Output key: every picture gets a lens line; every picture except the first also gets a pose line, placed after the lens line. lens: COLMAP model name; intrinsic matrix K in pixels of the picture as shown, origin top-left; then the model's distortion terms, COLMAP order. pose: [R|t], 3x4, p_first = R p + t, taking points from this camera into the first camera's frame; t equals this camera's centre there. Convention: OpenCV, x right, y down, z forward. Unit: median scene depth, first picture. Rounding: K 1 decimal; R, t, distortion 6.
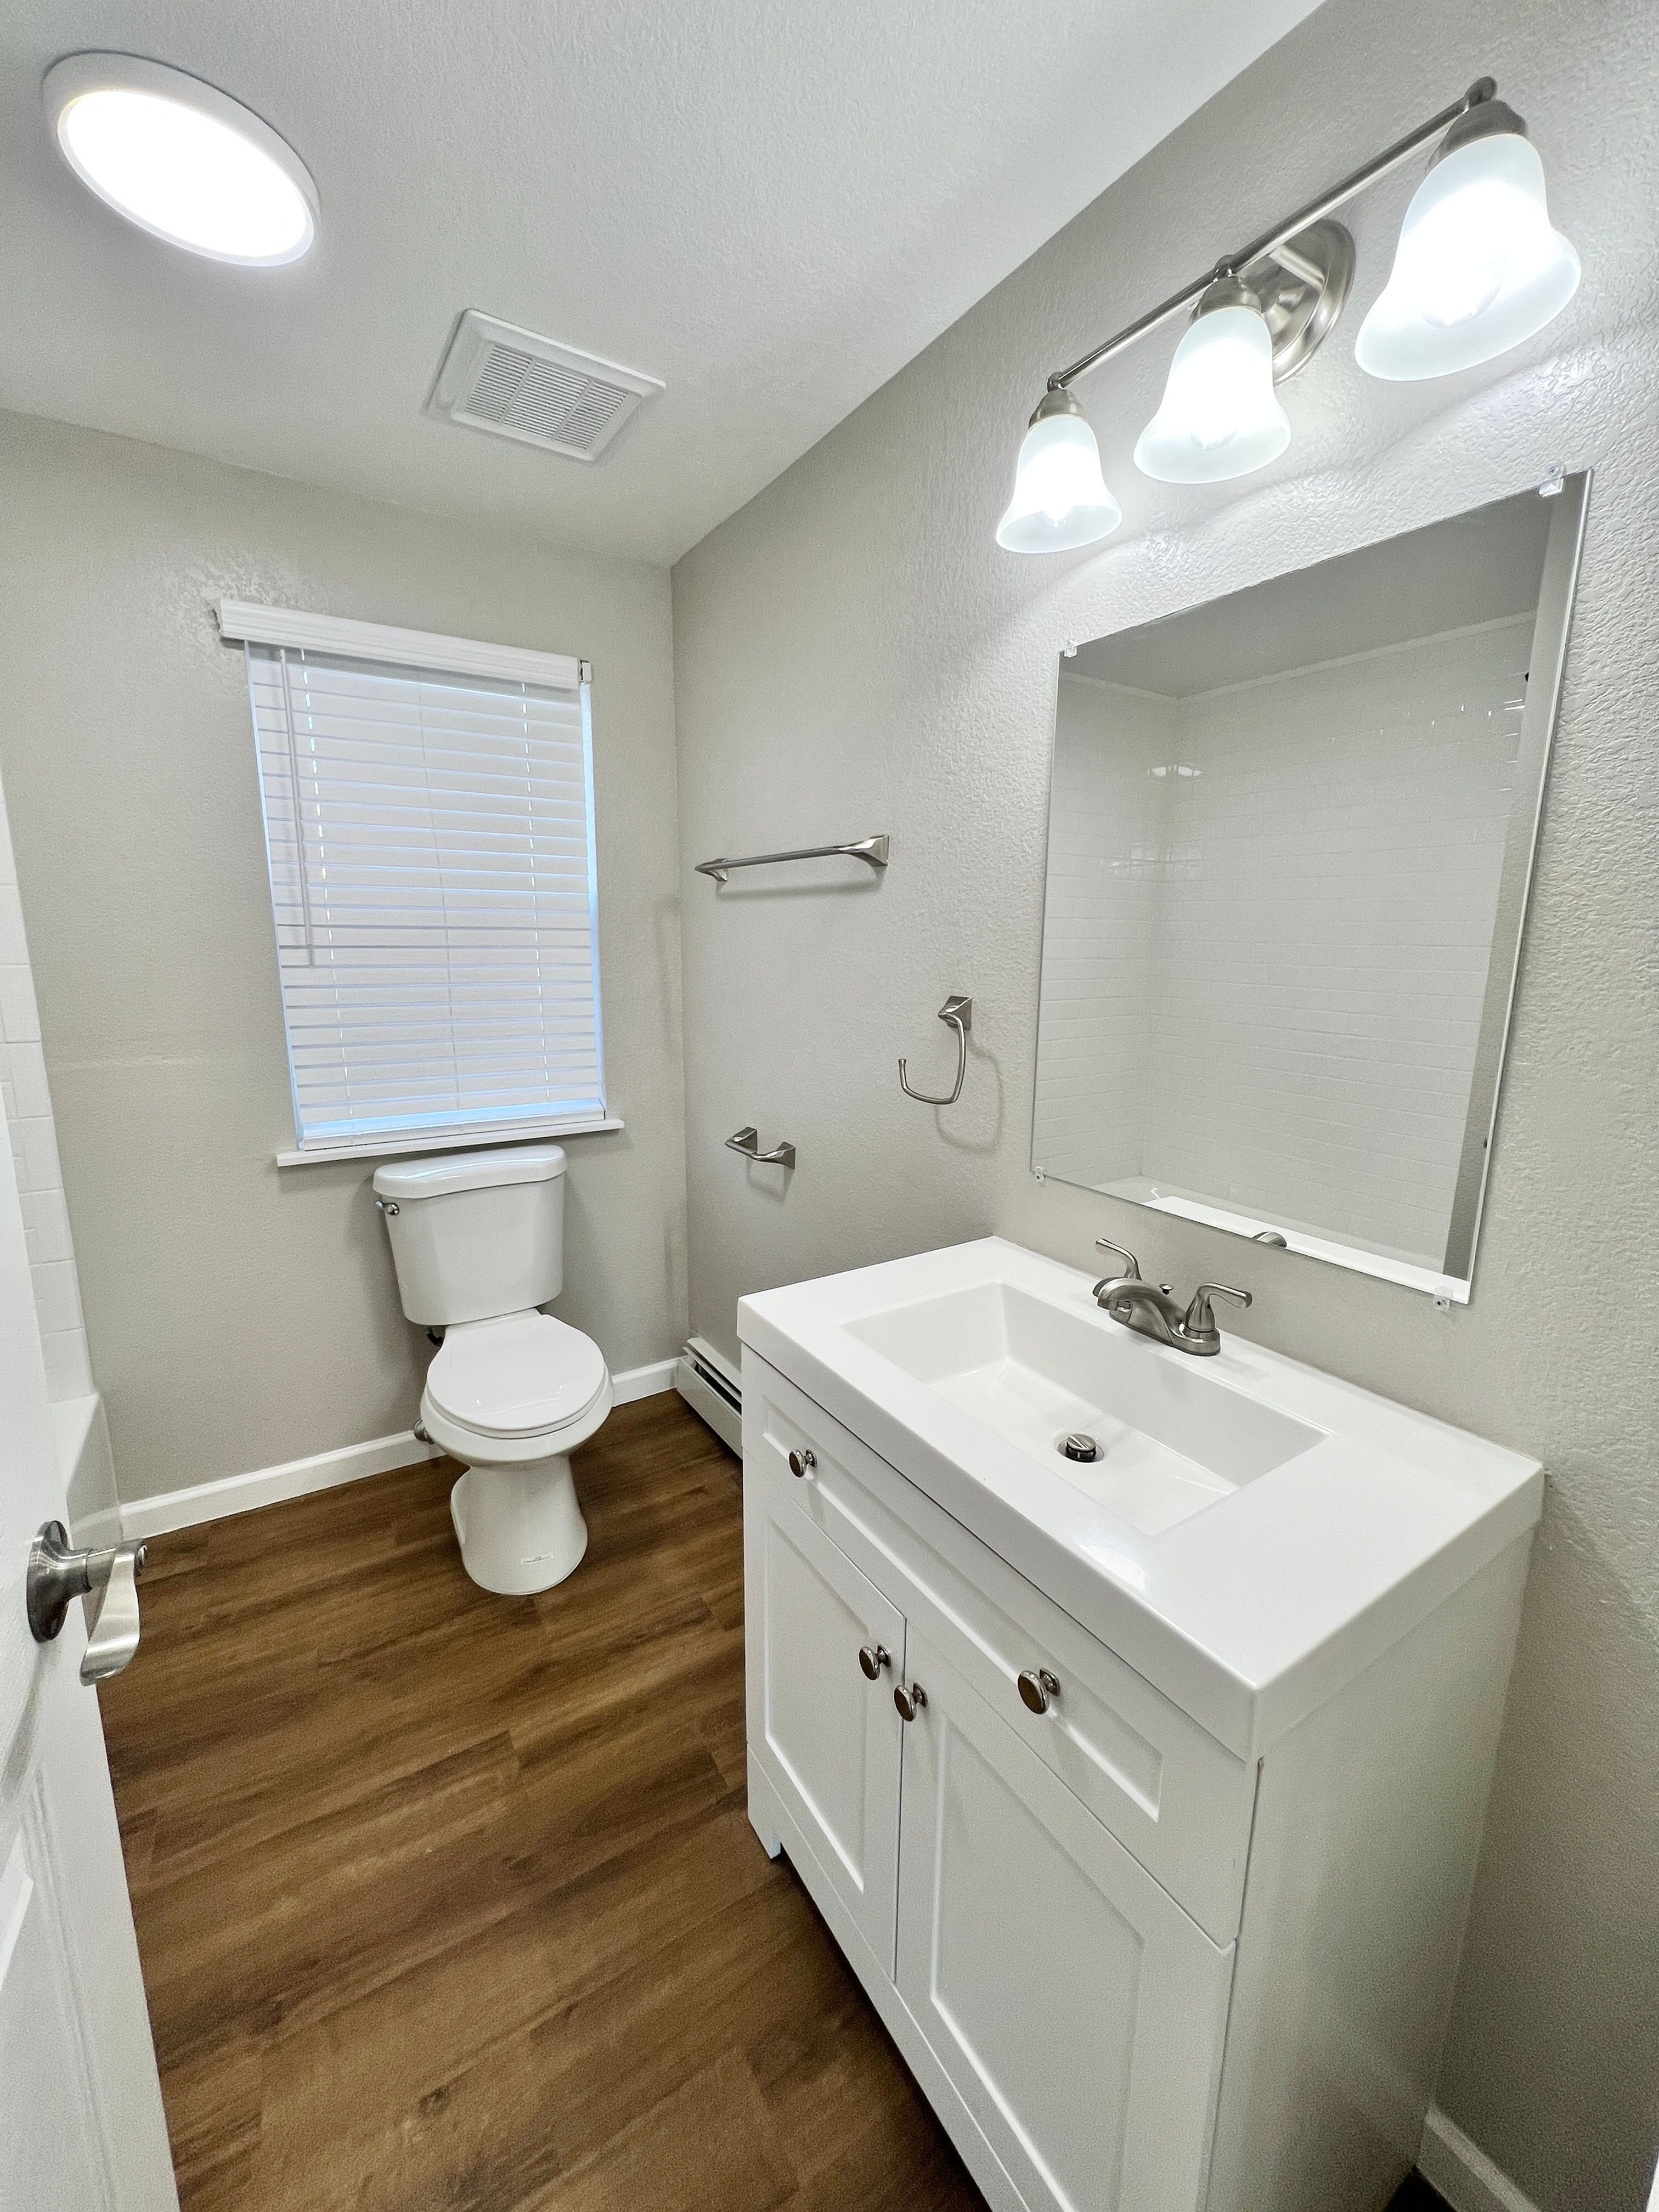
lens RADIAL K [[879.6, 0, 829.5], [0, 879.6, 1106.0], [0, 0, 1]] dist [-0.002044, -0.000056]
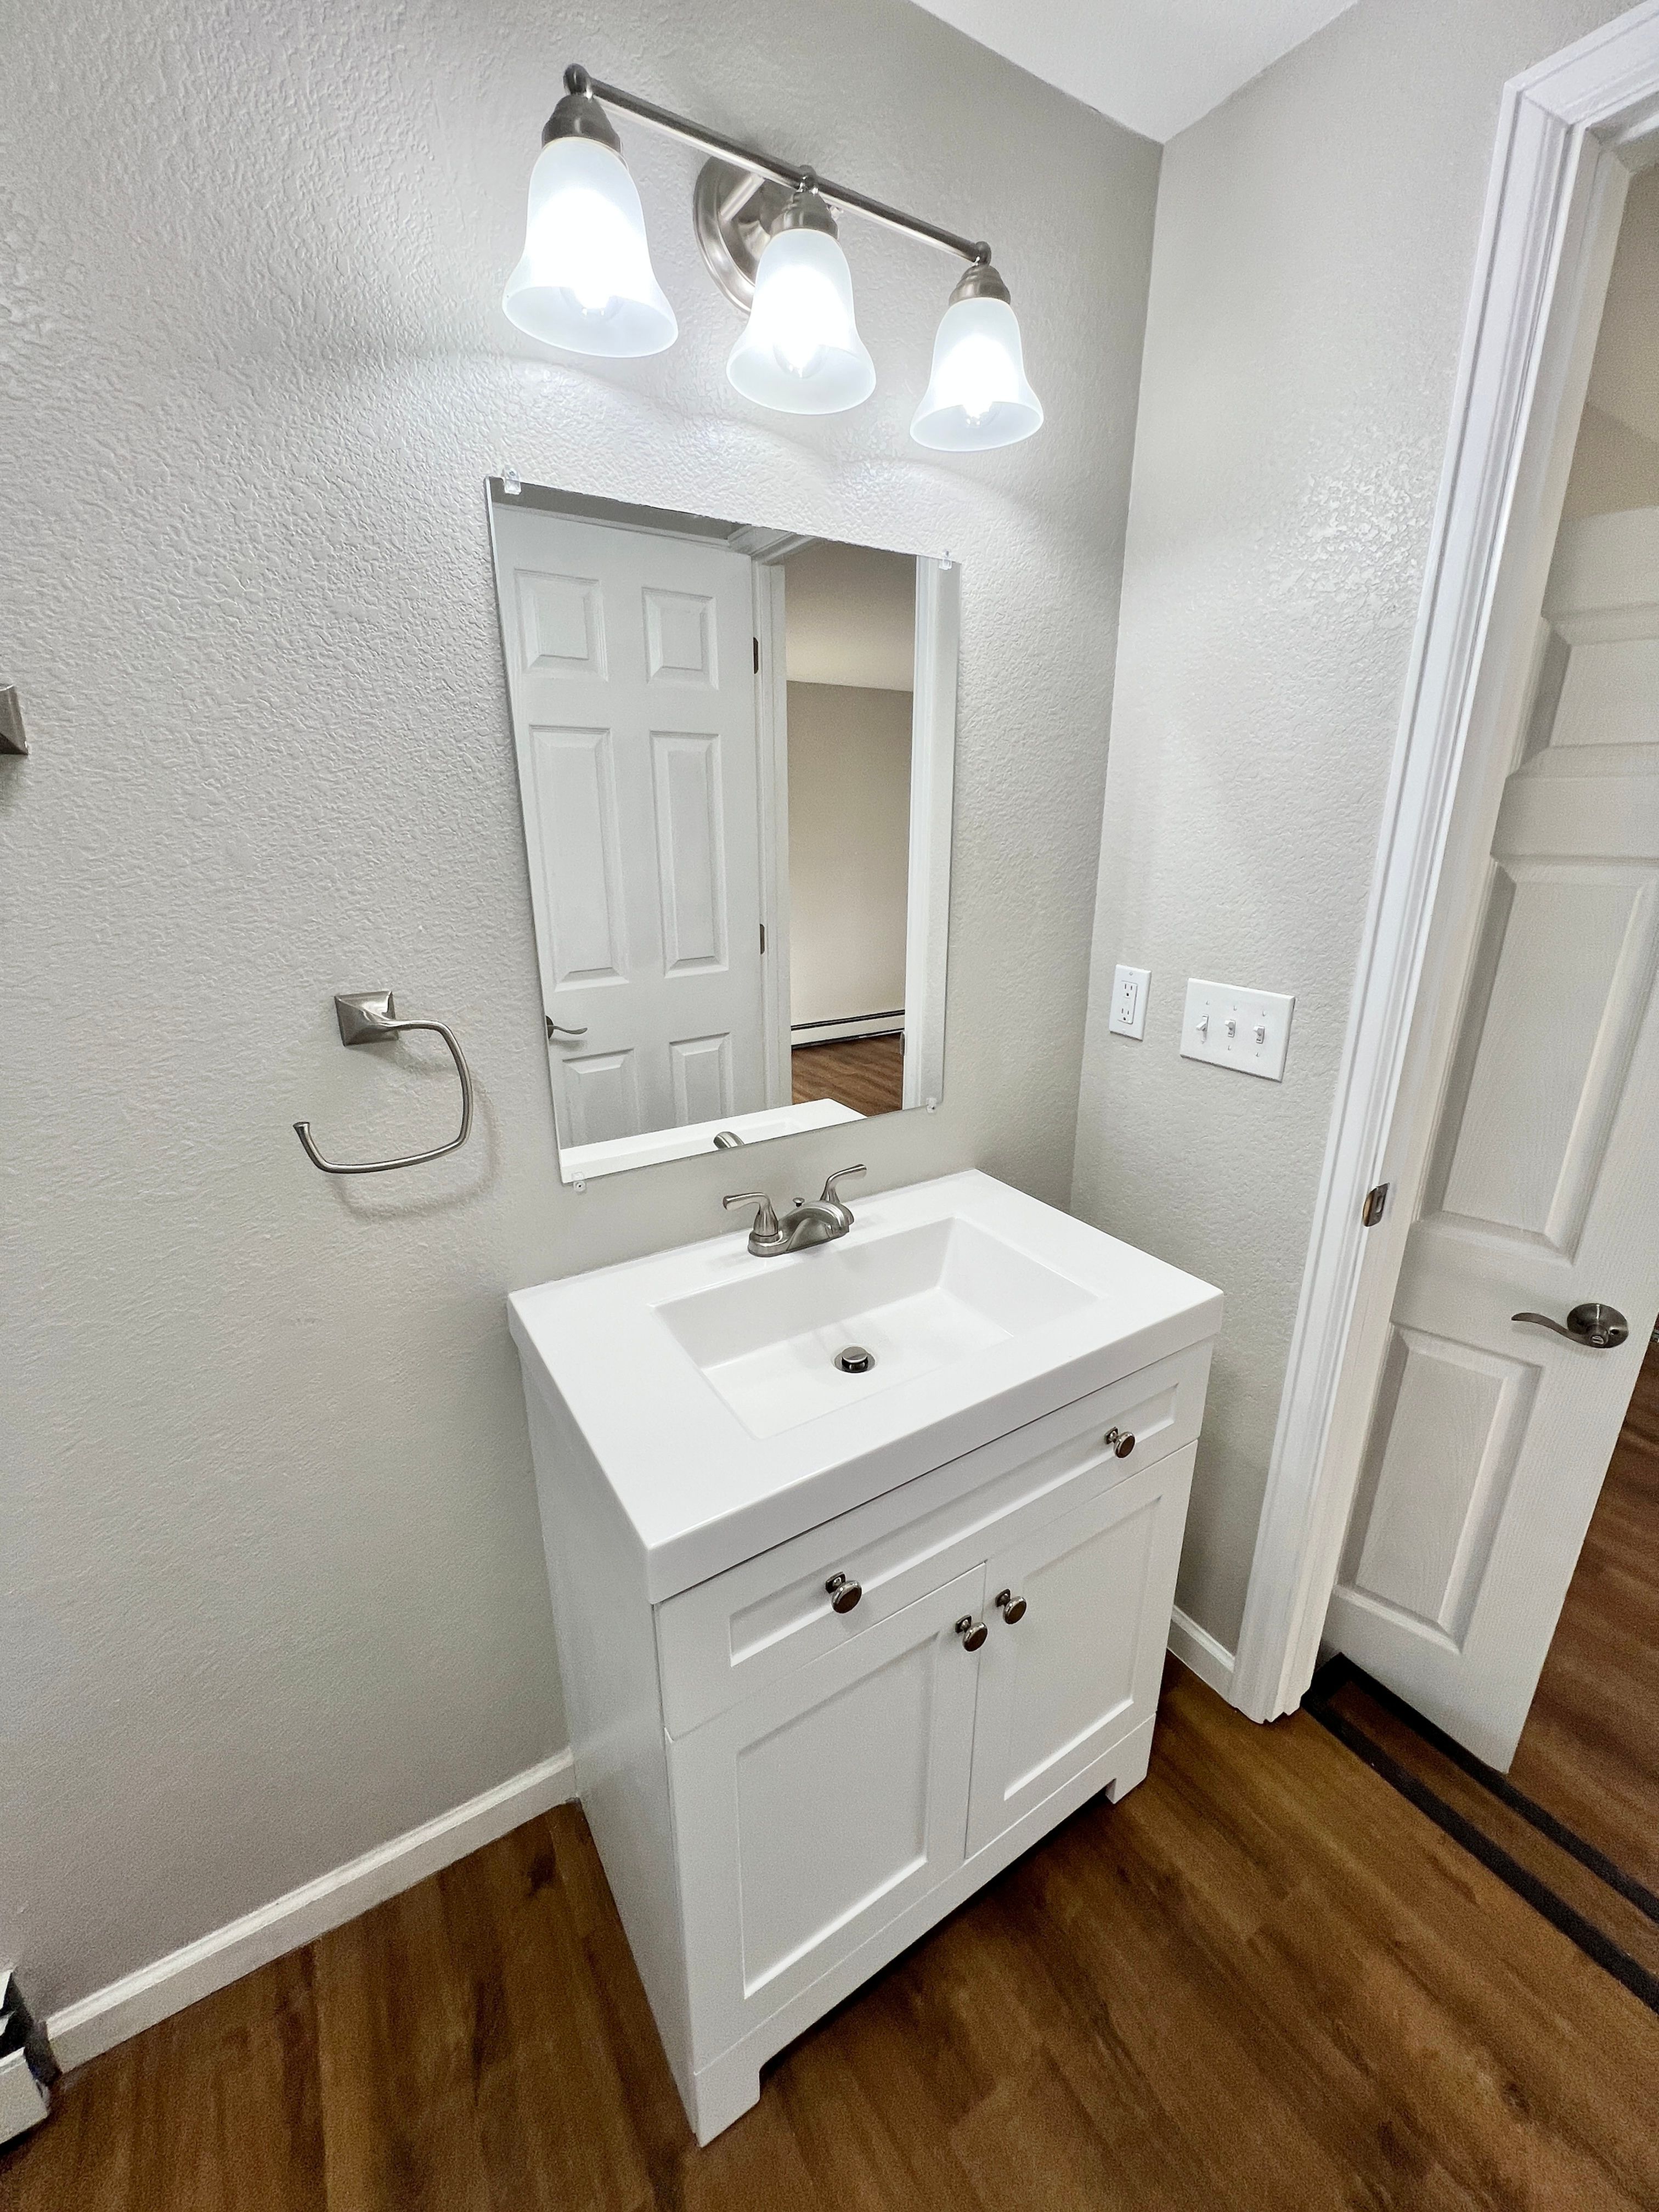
lens RADIAL K [[885.0, 0, 829.5], [0, 885.0, 1106.0], [0, 0, 1]] dist [-0.002000, -0.000402]
pose [[0.000025, -0.323968, 0.946068, -0.646142], [0.190200, 0.928800, 0.318049, -0.257077], [-0.981745, 0.179934, 0.061642, 0.895683]]
